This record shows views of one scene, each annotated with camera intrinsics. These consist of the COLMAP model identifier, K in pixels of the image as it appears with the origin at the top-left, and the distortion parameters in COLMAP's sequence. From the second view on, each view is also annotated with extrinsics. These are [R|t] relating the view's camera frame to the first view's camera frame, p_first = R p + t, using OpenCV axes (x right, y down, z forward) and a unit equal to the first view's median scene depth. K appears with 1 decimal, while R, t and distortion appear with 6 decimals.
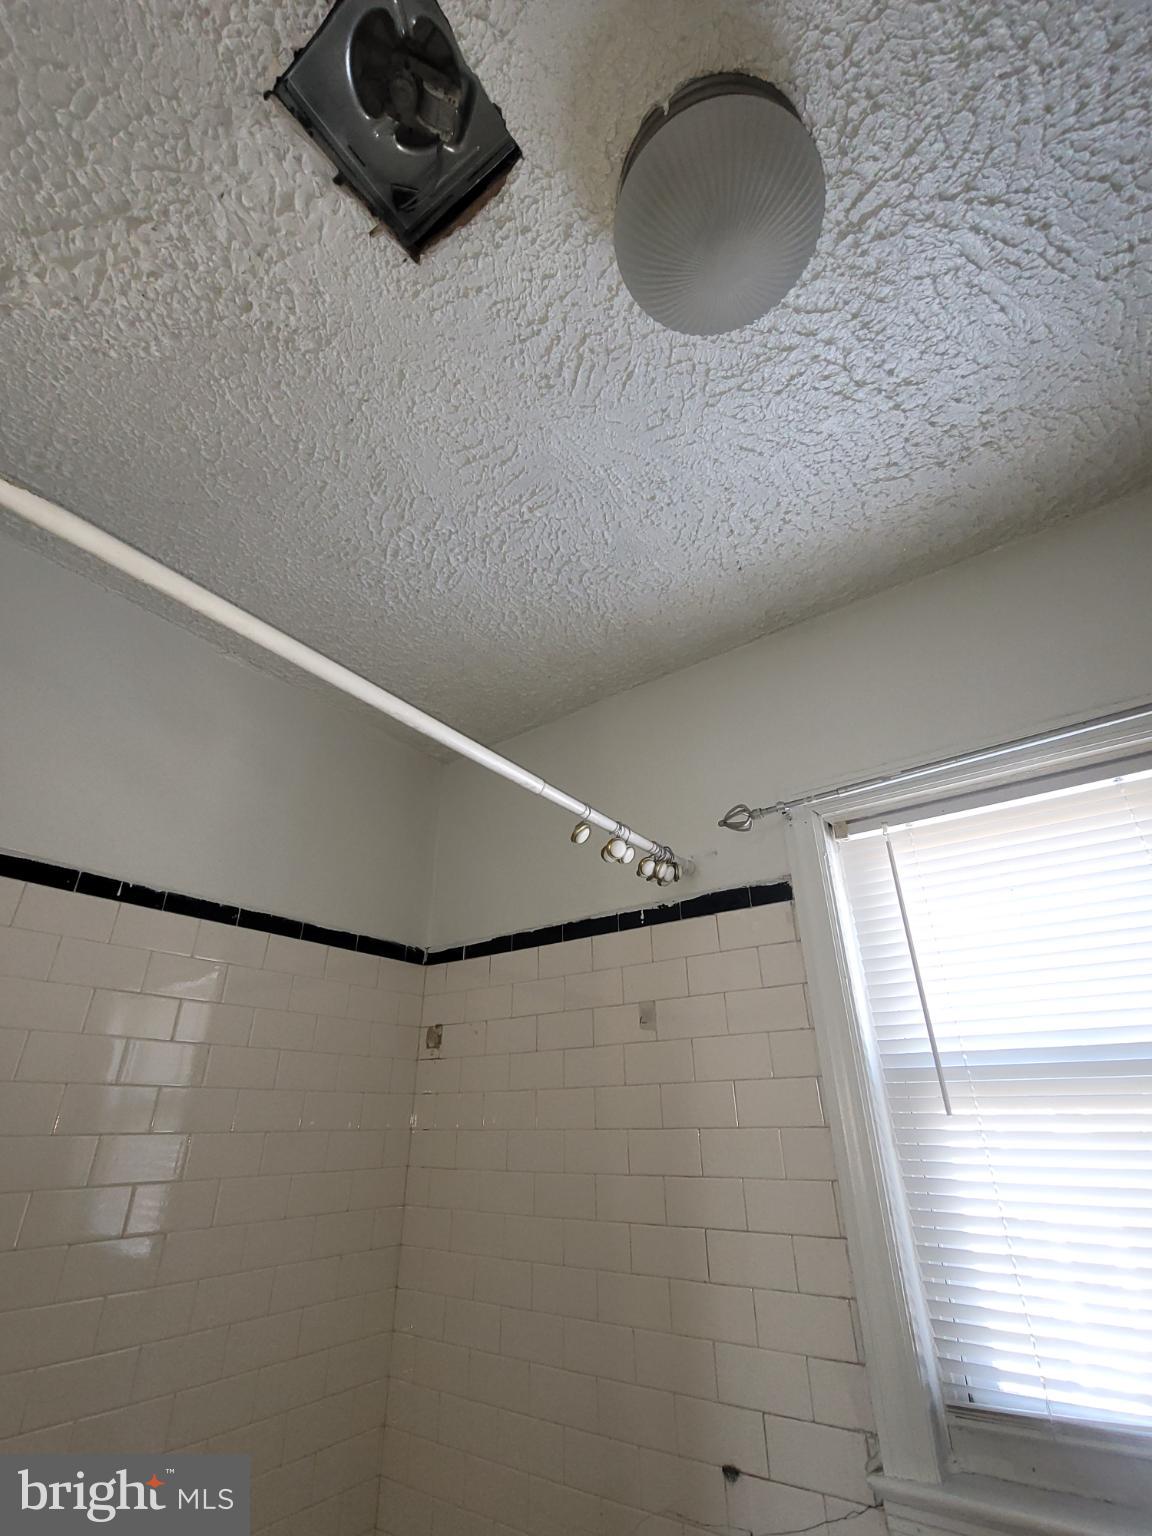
lens RADIAL K [[699.4, 0, 574.6], [0, 699.4, 761.7], [0, 0, 1]] dist [-0.001936, 0.000319]
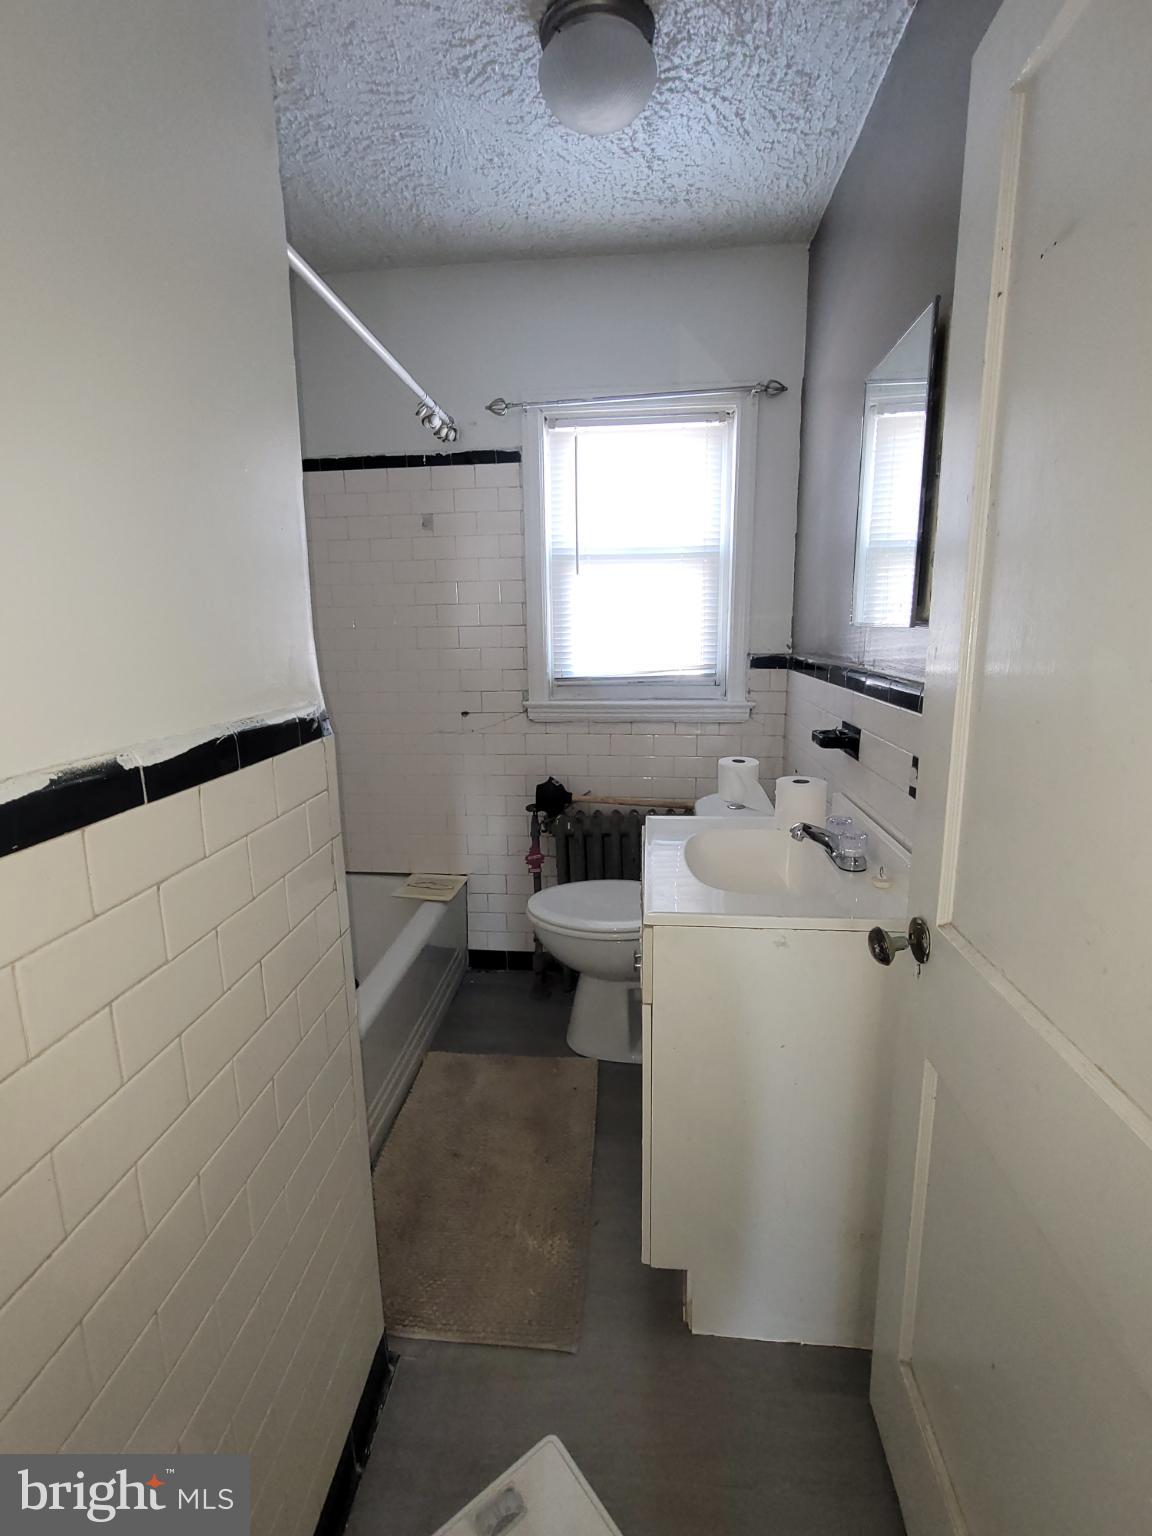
lens RADIAL K [[699.4, 0, 573.5], [0, 699.4, 761.0], [0, 0, 1]] dist [-0.001936, 0.000319]
pose [[0.859406, -0.102903, 0.500832, -0.634981], [-0.227537, 0.800223, 0.554861, -0.248684], [-0.457874, -0.590809, 0.664302, -0.805987]]
